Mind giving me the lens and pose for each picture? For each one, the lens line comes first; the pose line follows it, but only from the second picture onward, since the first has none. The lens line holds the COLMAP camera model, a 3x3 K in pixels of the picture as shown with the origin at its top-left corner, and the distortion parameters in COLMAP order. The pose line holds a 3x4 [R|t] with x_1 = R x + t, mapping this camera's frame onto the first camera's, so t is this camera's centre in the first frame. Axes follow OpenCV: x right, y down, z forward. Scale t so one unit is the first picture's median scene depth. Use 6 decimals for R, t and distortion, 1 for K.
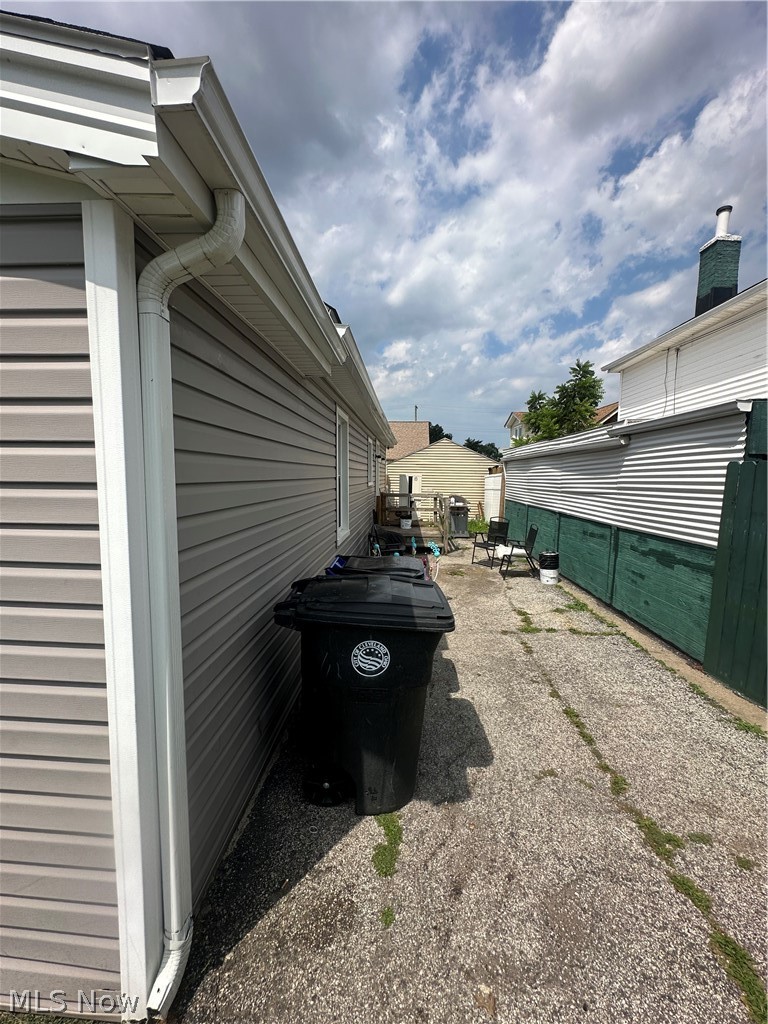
lens RADIAL K [[413.7, 0, 384.0], [0, 413.7, 512.0], [0, 0, 1]] dist [-0.037359, -0.000075]
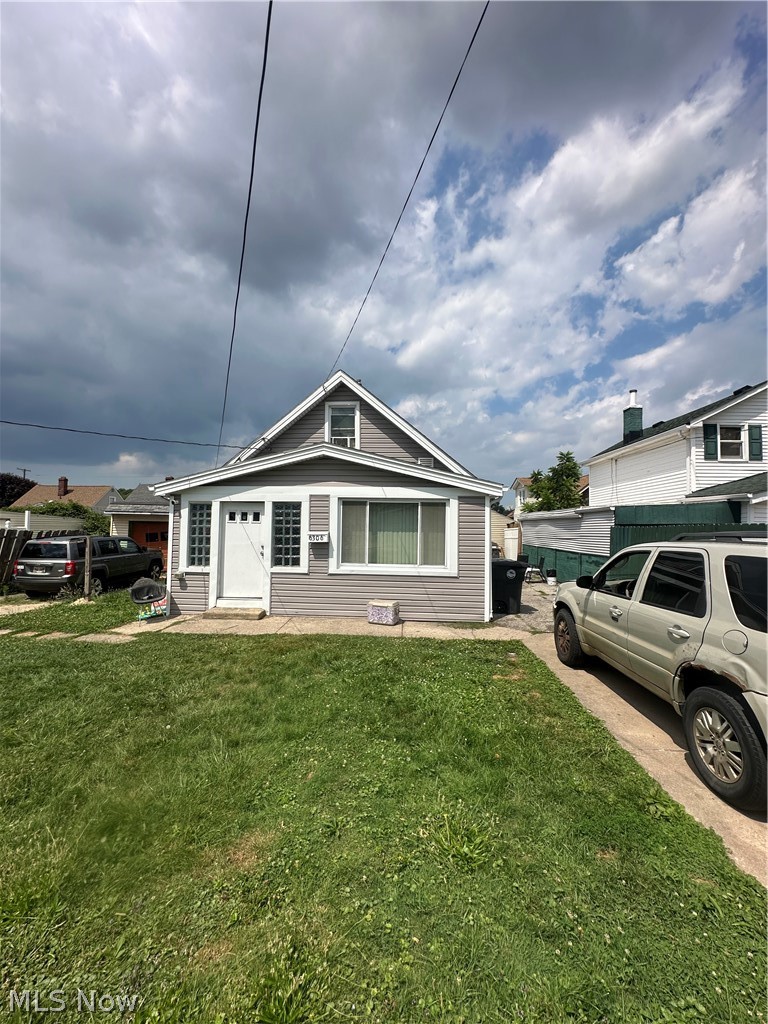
lens RADIAL K [[427.9, 0, 384.0], [0, 427.9, 512.0], [0, 0, 1]] dist [0.015836, 0.000021]
pose [[0.999911, 0.013366, -0.000094, -0.049397], [-0.013278, 0.992541, -0.121184, 0.010829], [-0.001527, 0.121174, 0.992630, -0.131722]]
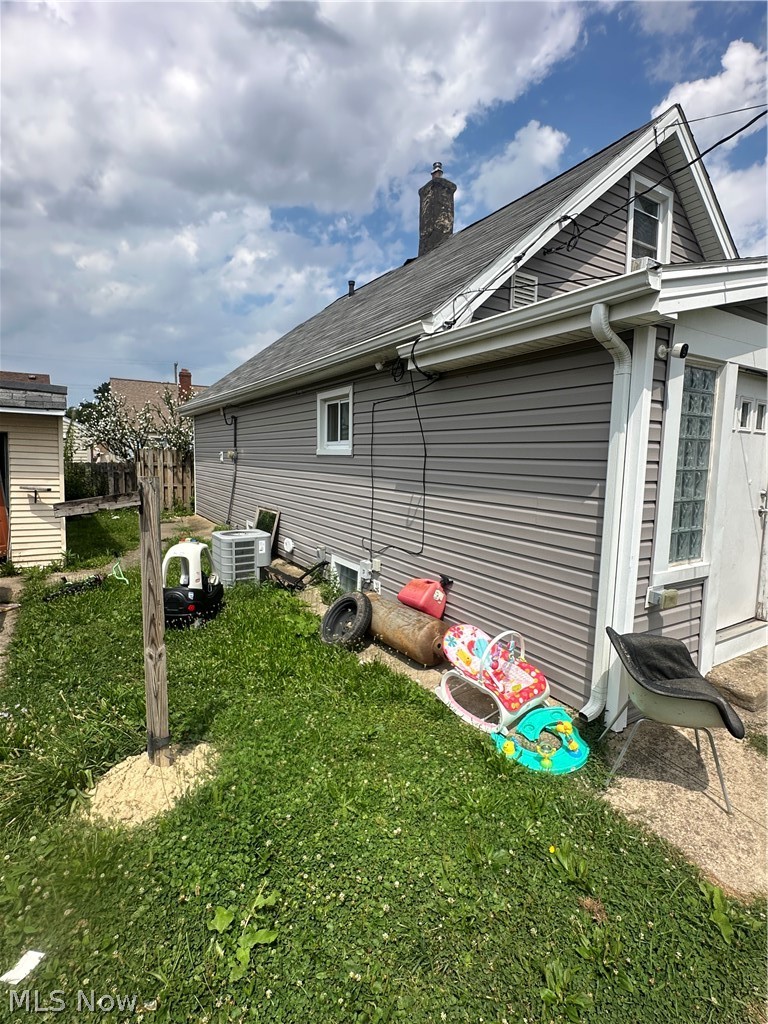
lens RADIAL K [[501.7, 0, 383.2], [0, 501.7, 514.2], [0, 0, 1]] dist [-0.001201, 0.000117]
pose [[0.802002, -0.055088, 0.594775, -0.182882], [0.036472, 0.998396, 0.043293, 0.002623], [-0.596206, -0.013029, 0.802726, 0.001470]]
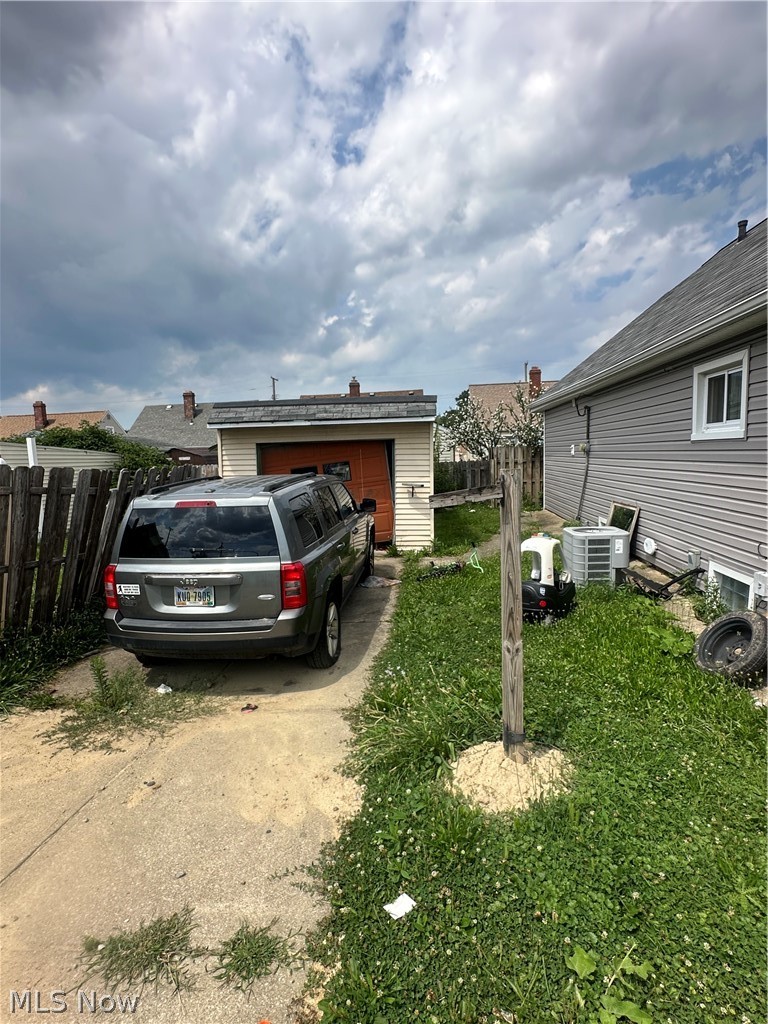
lens RADIAL K [[501.7, 0, 383.2], [0, 501.7, 514.2], [0, 0, 1]] dist [-0.001201, 0.000117]
pose [[0.999106, -0.034634, -0.024252, -0.183273], [0.035292, 0.999005, 0.027250, 0.002874], [0.023285, -0.028082, 0.999334, 0.005368]]
